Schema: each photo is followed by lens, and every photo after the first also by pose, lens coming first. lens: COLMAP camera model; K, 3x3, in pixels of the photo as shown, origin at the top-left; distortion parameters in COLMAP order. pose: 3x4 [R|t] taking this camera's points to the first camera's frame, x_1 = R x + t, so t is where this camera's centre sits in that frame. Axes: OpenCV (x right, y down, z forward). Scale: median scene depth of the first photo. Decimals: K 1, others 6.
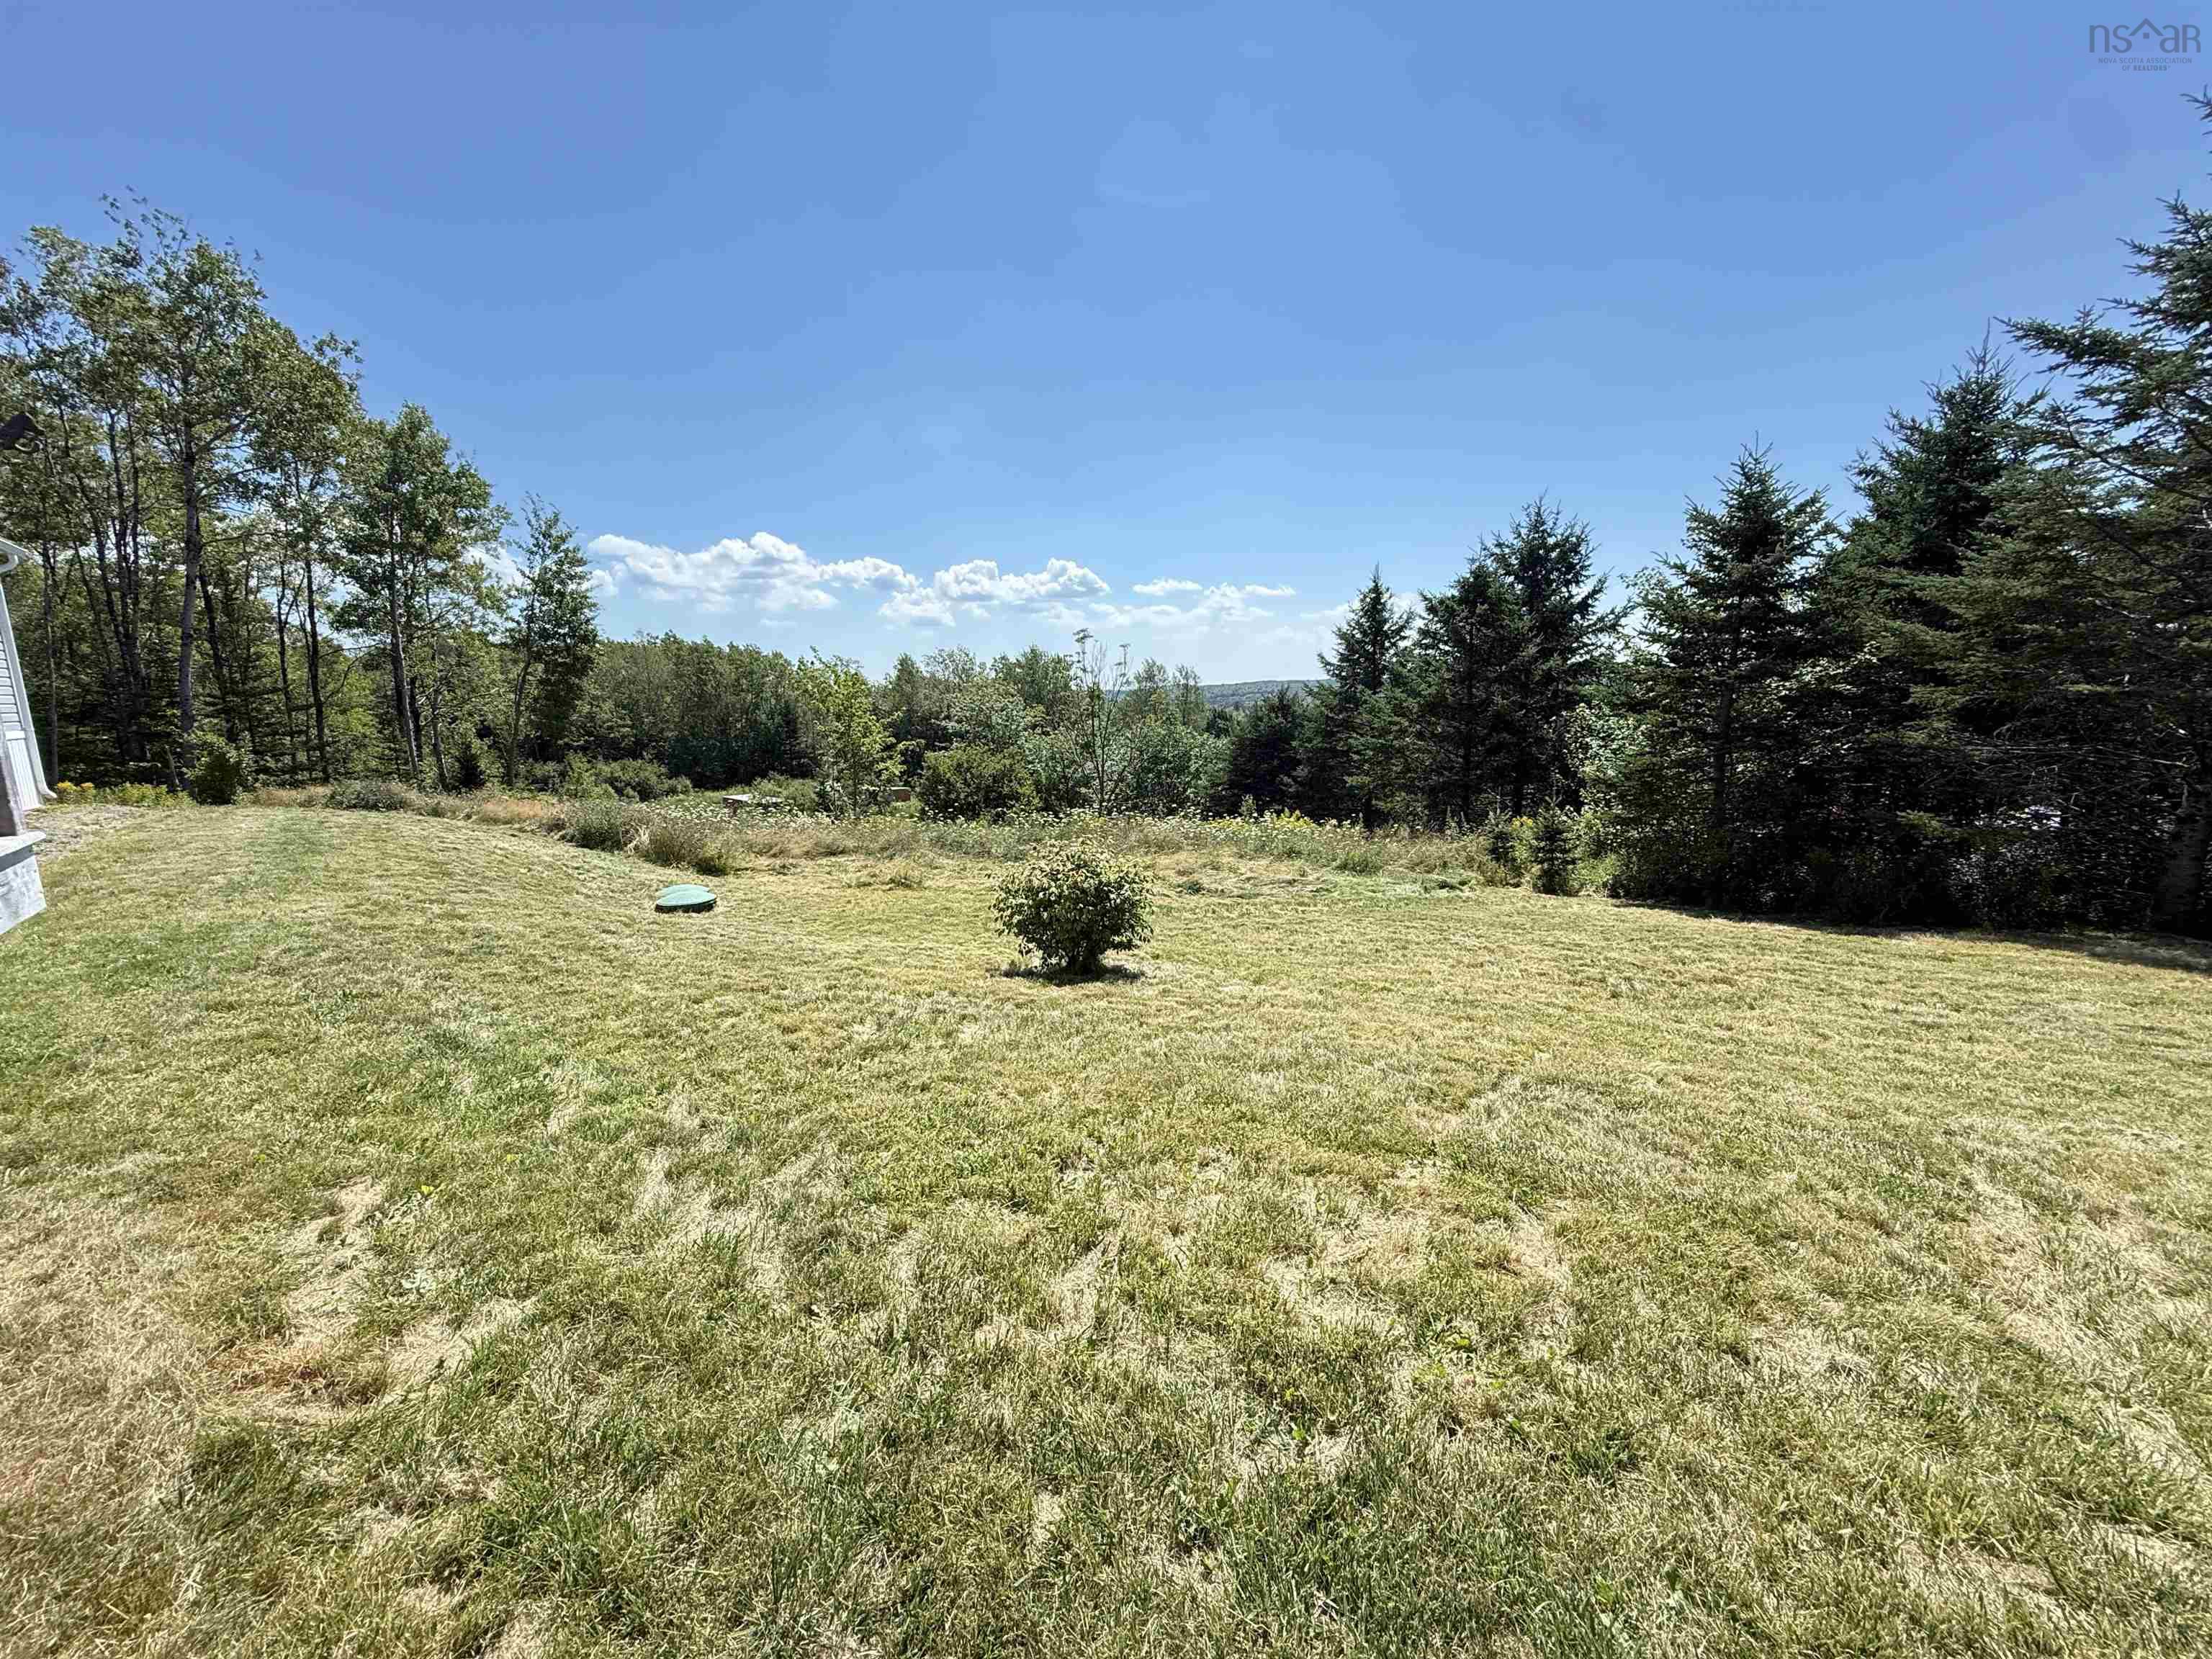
lens RADIAL K [[886.9, 0, 1094.7], [0, 886.9, 831.8], [0, 0, 1]] dist [0.003247, 0.000357]
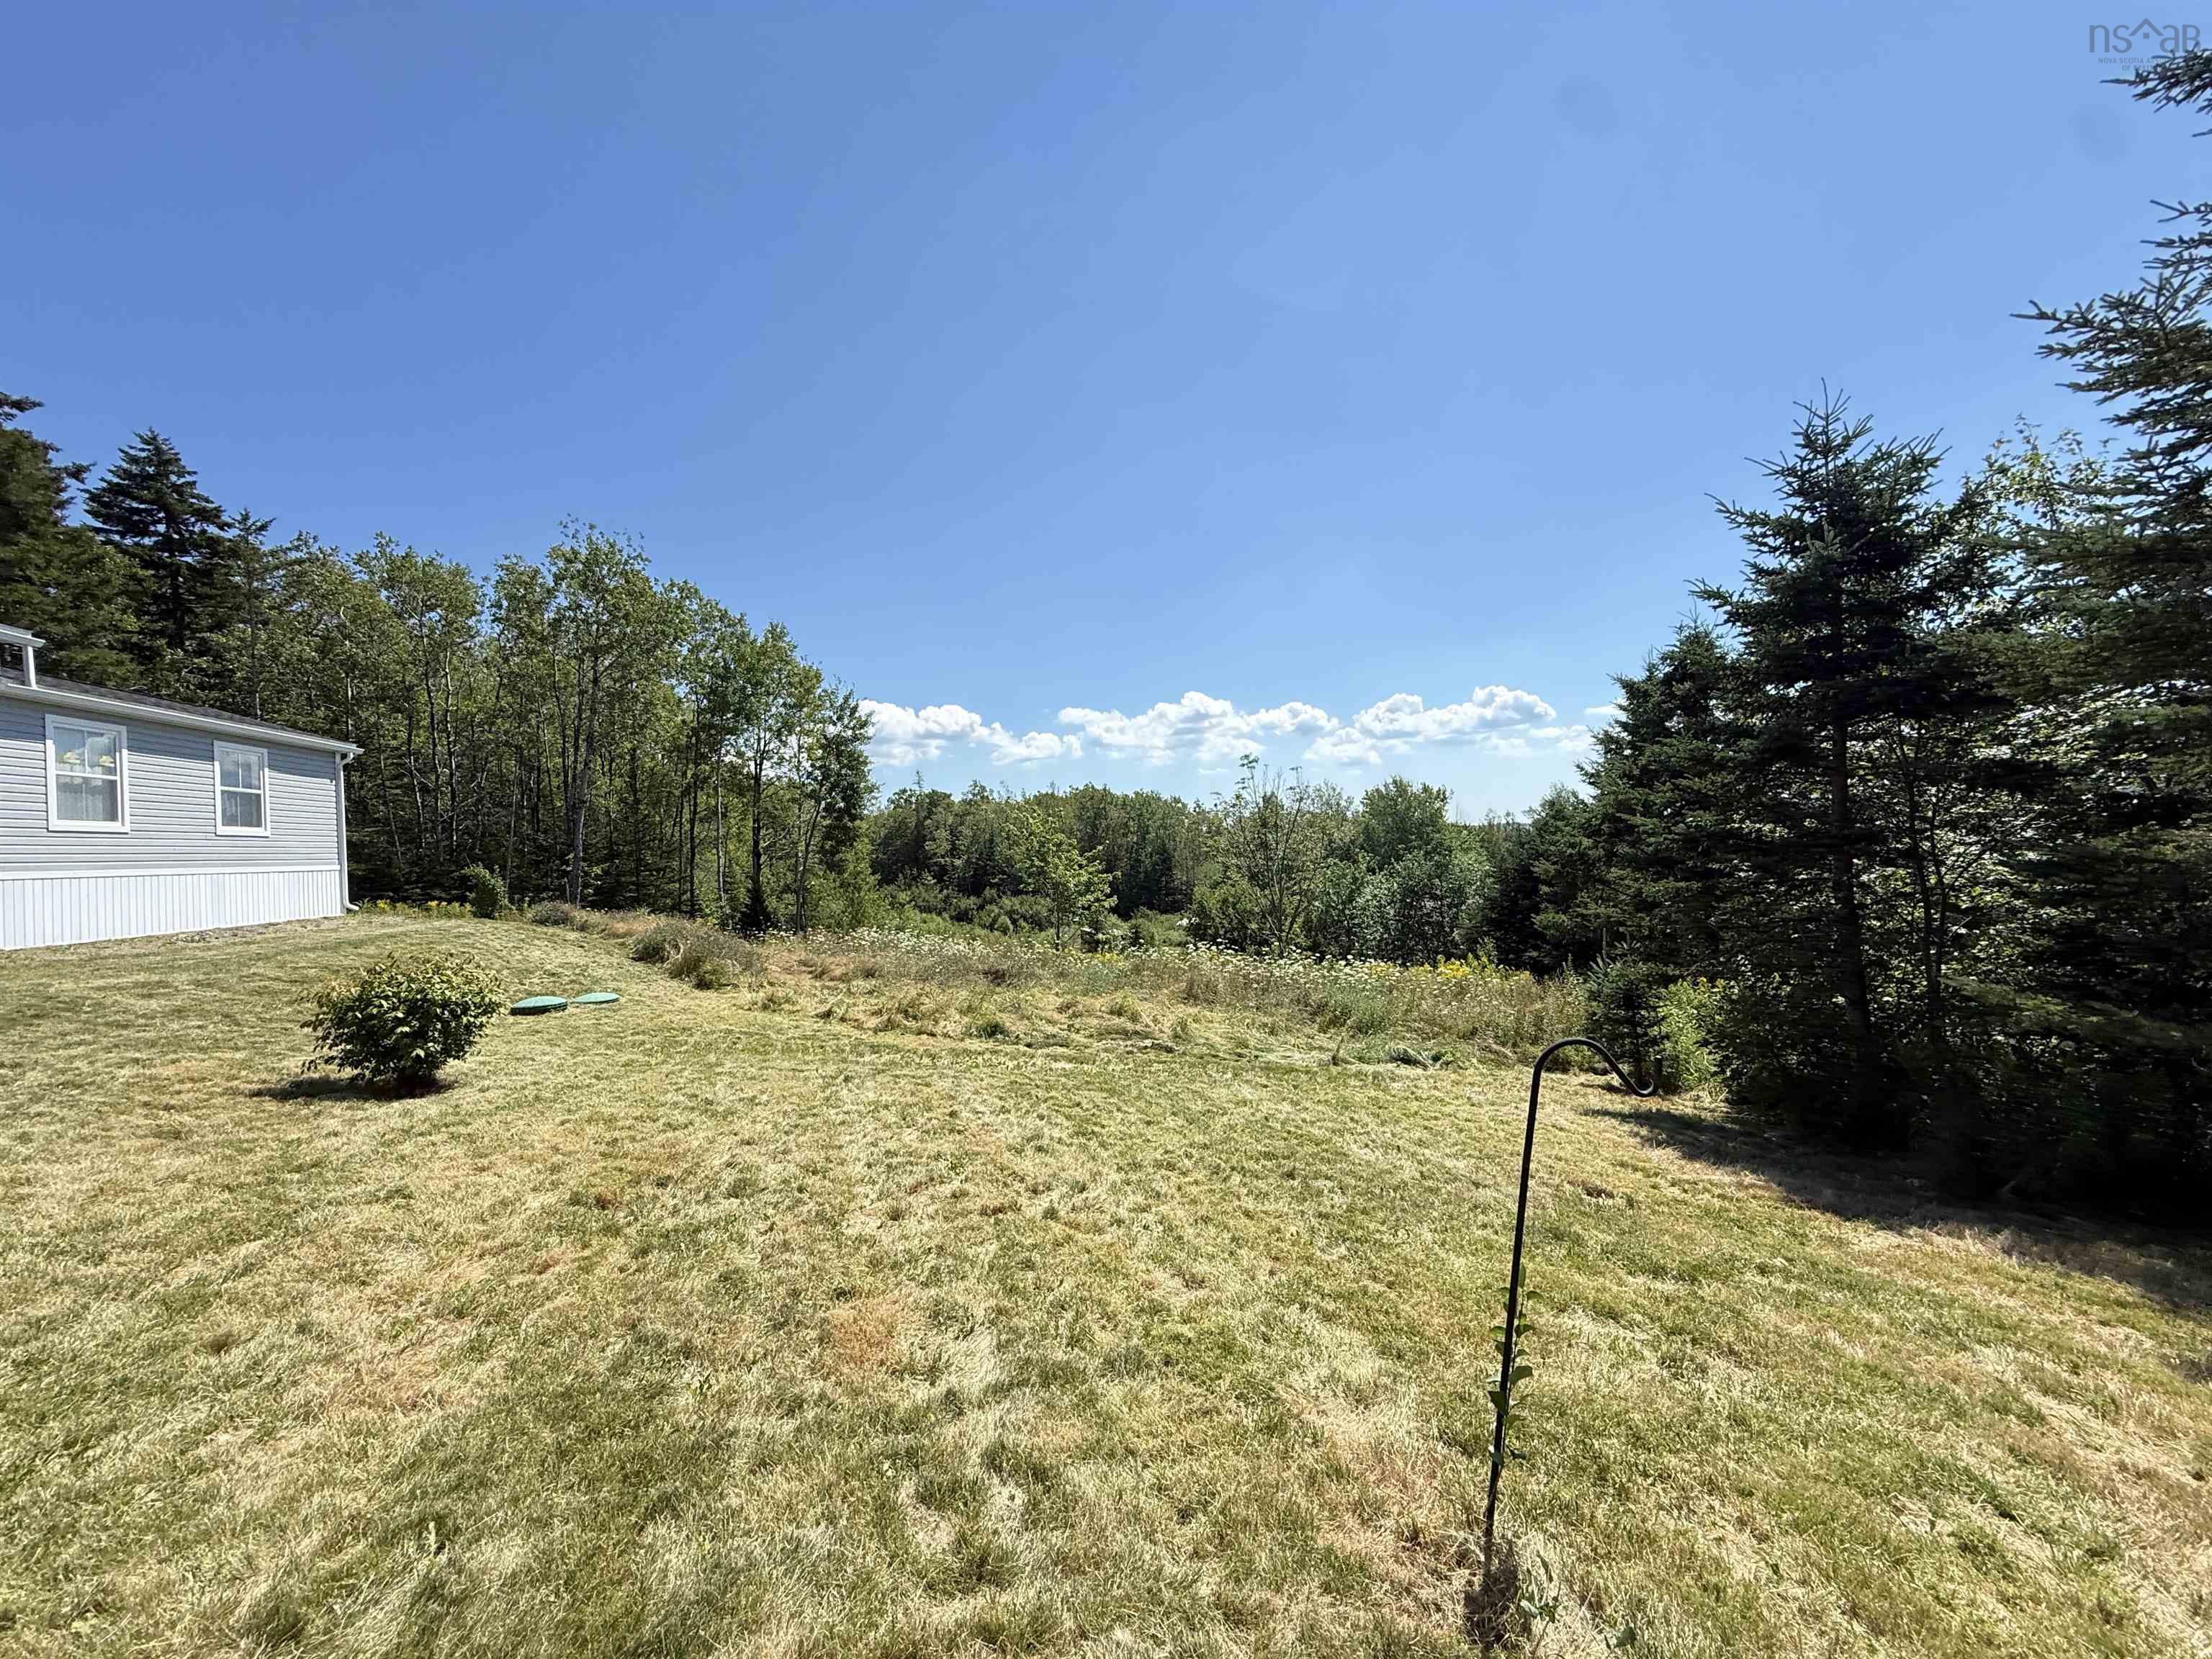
lens RADIAL K [[879.6, 0, 1111.0], [0, 879.6, 821.3], [0, 0, 1]] dist [0.000067, 0.000089]
pose [[0.901016, -0.037754, -0.432140, 0.285634], [-0.034508, 0.986810, -0.158162, 0.000543], [0.432412, 0.157419, 0.887828, 0.120247]]
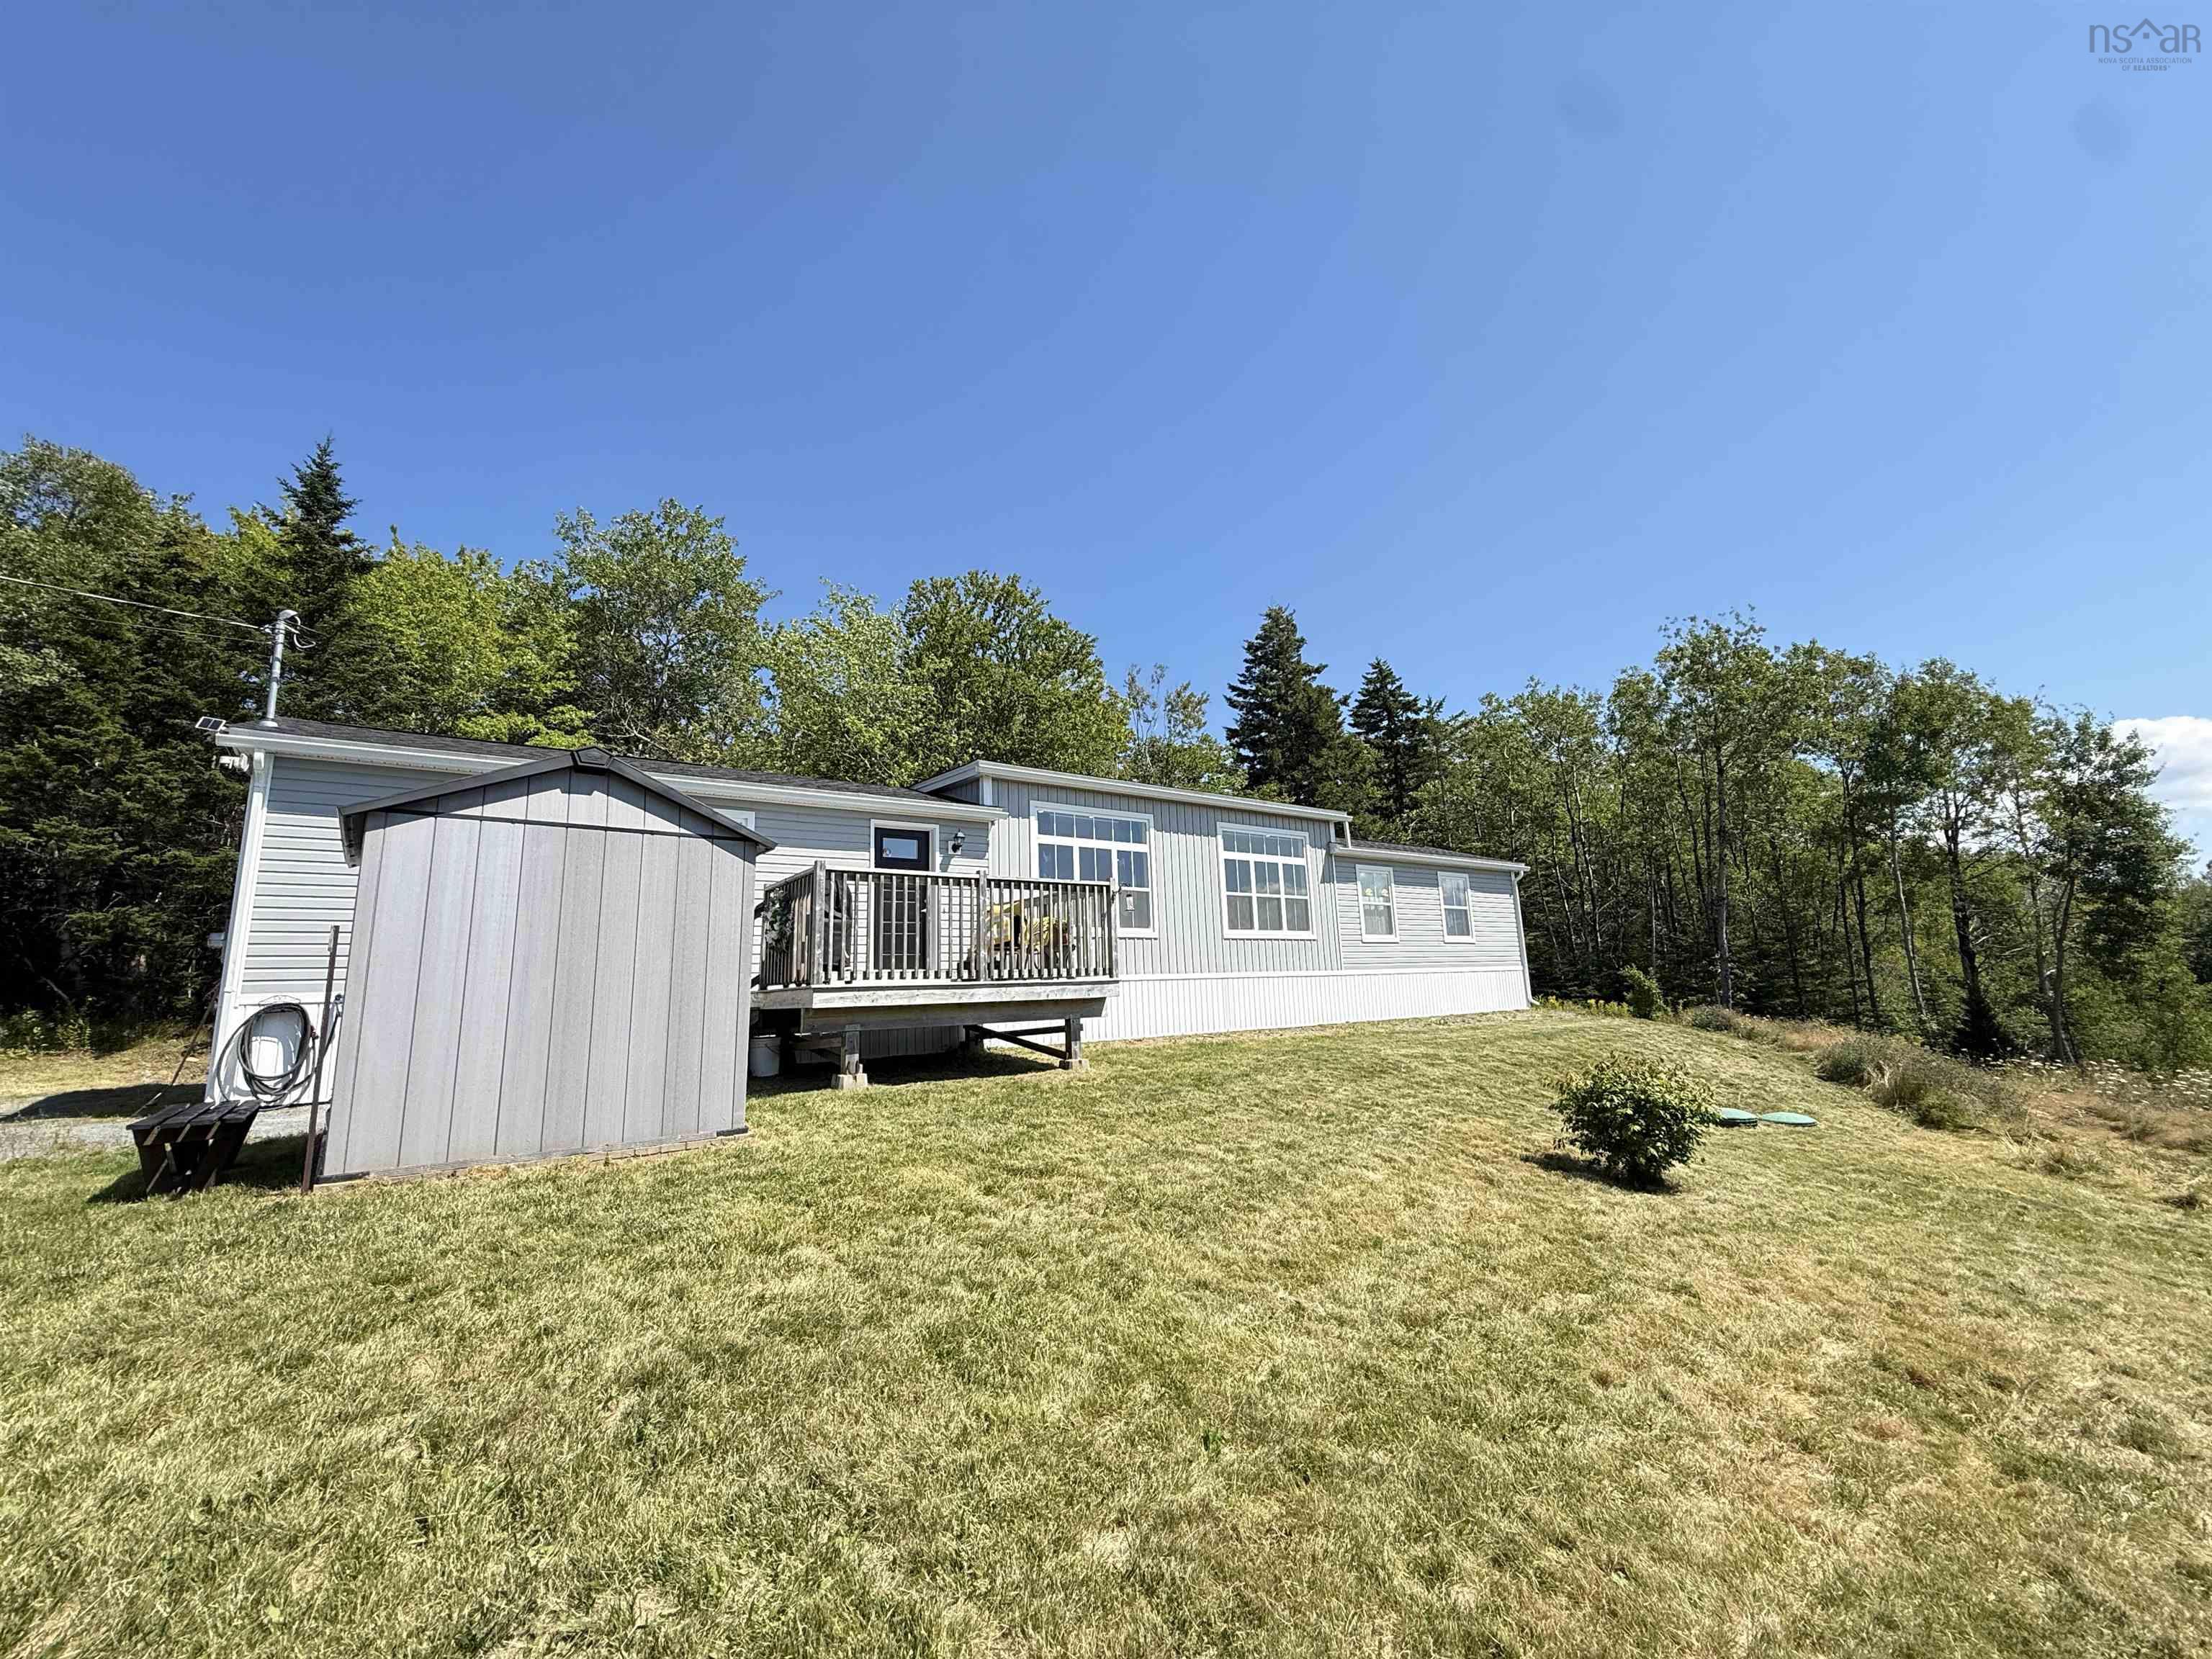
lens RADIAL K [[886.9, 0, 1094.7], [0, 886.9, 831.8], [0, 0, 1]] dist [0.003247, 0.000357]
pose [[-0.022429, -0.159058, -0.987015, 0.285361], [-0.119162, 0.980650, -0.155324, -0.000406], [0.992621, 0.114131, -0.040948, 0.100462]]
